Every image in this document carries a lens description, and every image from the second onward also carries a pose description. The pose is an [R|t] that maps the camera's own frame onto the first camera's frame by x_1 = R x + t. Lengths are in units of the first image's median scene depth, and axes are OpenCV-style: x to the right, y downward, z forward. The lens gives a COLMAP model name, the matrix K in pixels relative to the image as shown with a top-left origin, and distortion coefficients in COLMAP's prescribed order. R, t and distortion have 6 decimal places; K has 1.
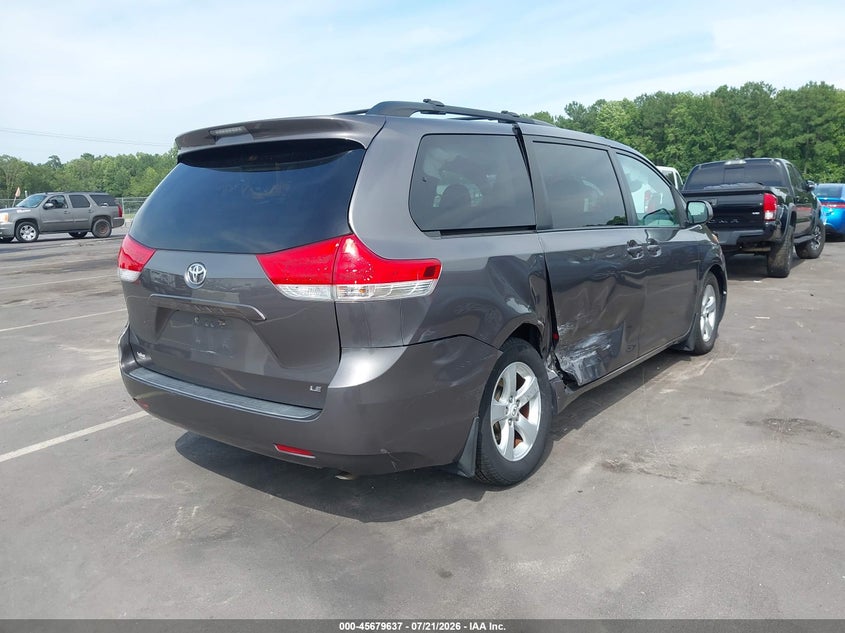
lens RADIAL K [[661.0, 0, 421.4], [0, 661.0, 351.9], [0, 0, 1]] dist [-0.010367, -0.001412]
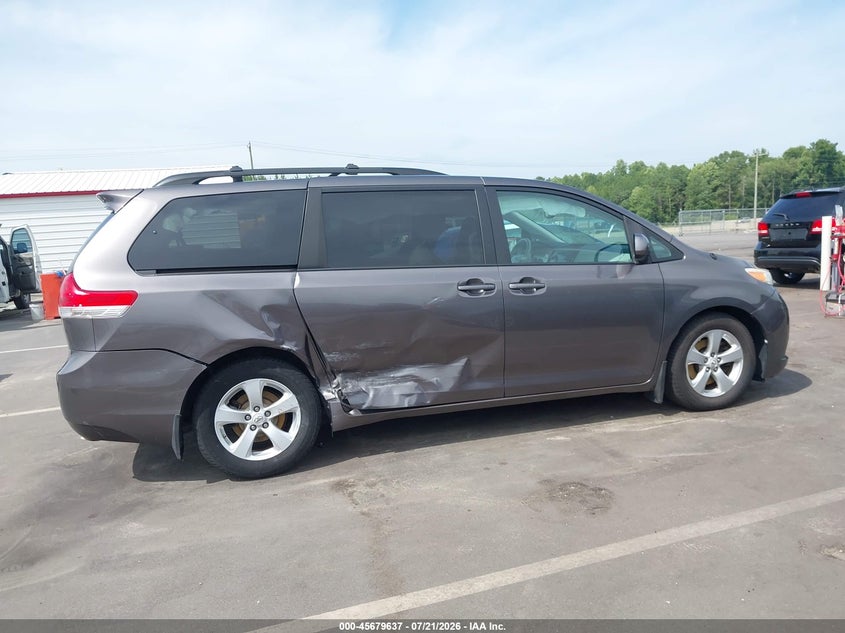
lens RADIAL K [[661.0, 0, 421.4], [0, 661.0, 351.9], [0, 0, 1]] dist [-0.010367, -0.001412]
pose [[0.808344, 0.089579, -0.581856, 1.260086], [-0.102466, 0.994678, 0.010783, -0.087559], [0.579725, 0.050904, 0.813220, 0.228219]]
